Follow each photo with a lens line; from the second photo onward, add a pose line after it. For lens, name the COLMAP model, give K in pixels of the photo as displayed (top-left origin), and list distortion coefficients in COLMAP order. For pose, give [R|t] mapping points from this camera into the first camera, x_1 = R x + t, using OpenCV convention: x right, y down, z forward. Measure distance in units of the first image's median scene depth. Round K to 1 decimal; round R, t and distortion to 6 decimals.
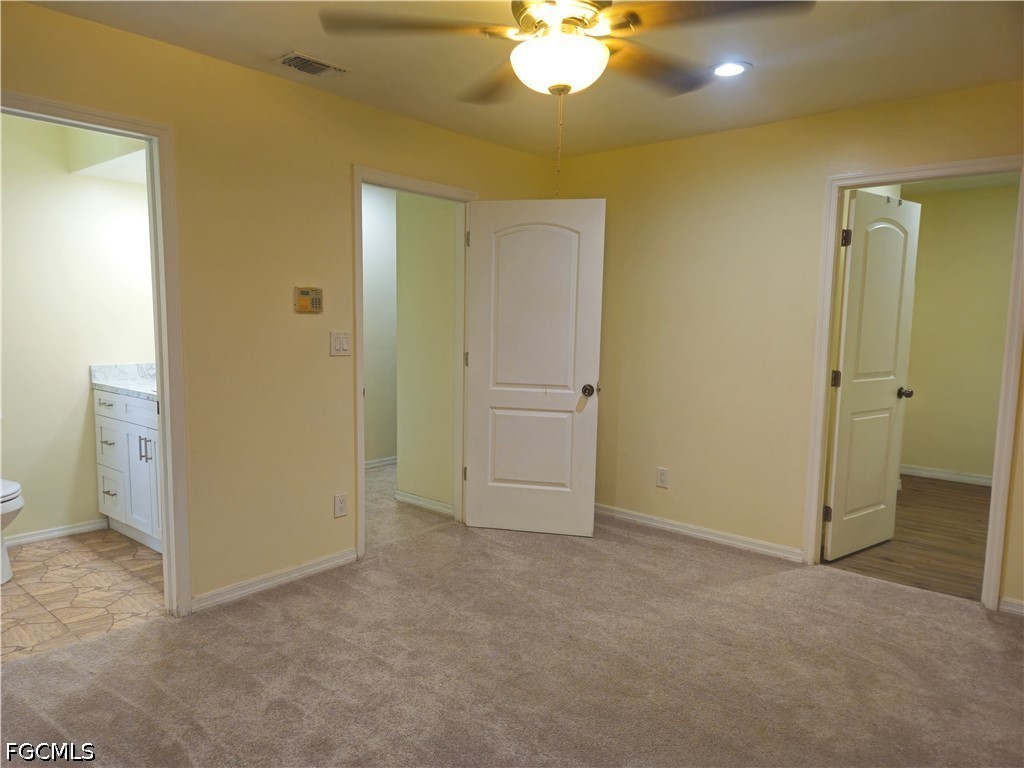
lens RADIAL K [[682.2, 0, 511.9], [0, 682.2, 387.9], [0, 0, 1]] dist [0.001485, -0.001213]
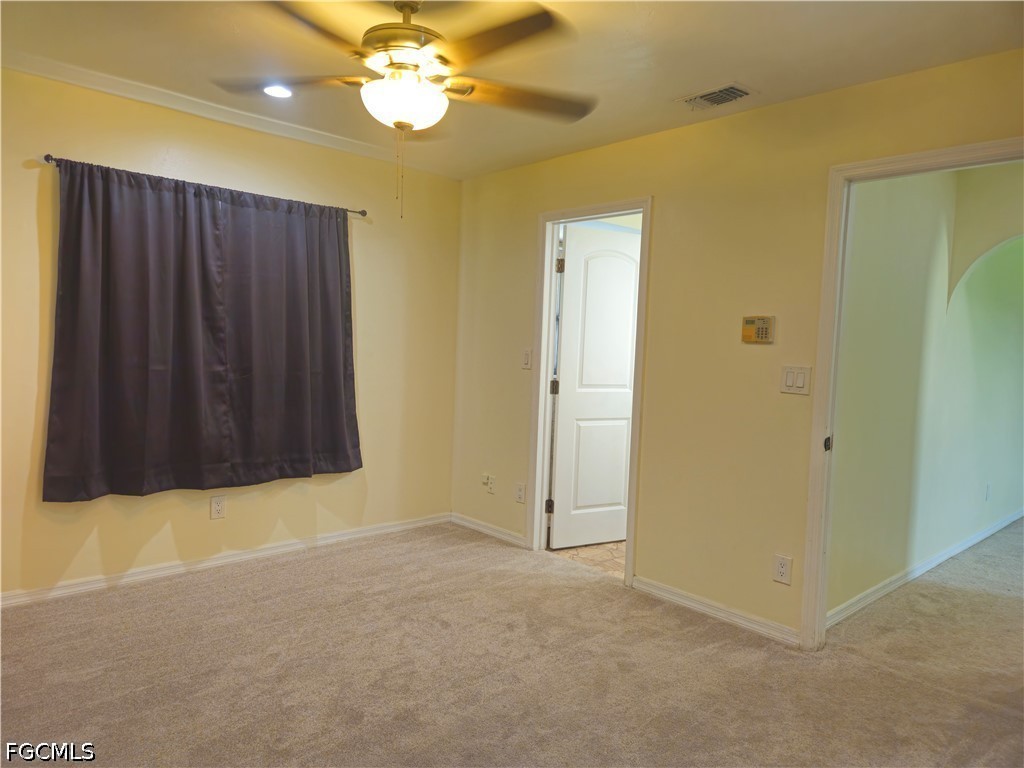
lens RADIAL K [[682.2, 0, 512.5], [0, 682.2, 383.0], [0, 0, 1]] dist [0.001485, -0.001213]
pose [[-0.138670, 0.034987, -0.989720, 0.680172], [-0.144331, 0.987992, 0.055148, -0.060019], [0.979765, 0.150495, -0.131955, 0.811446]]
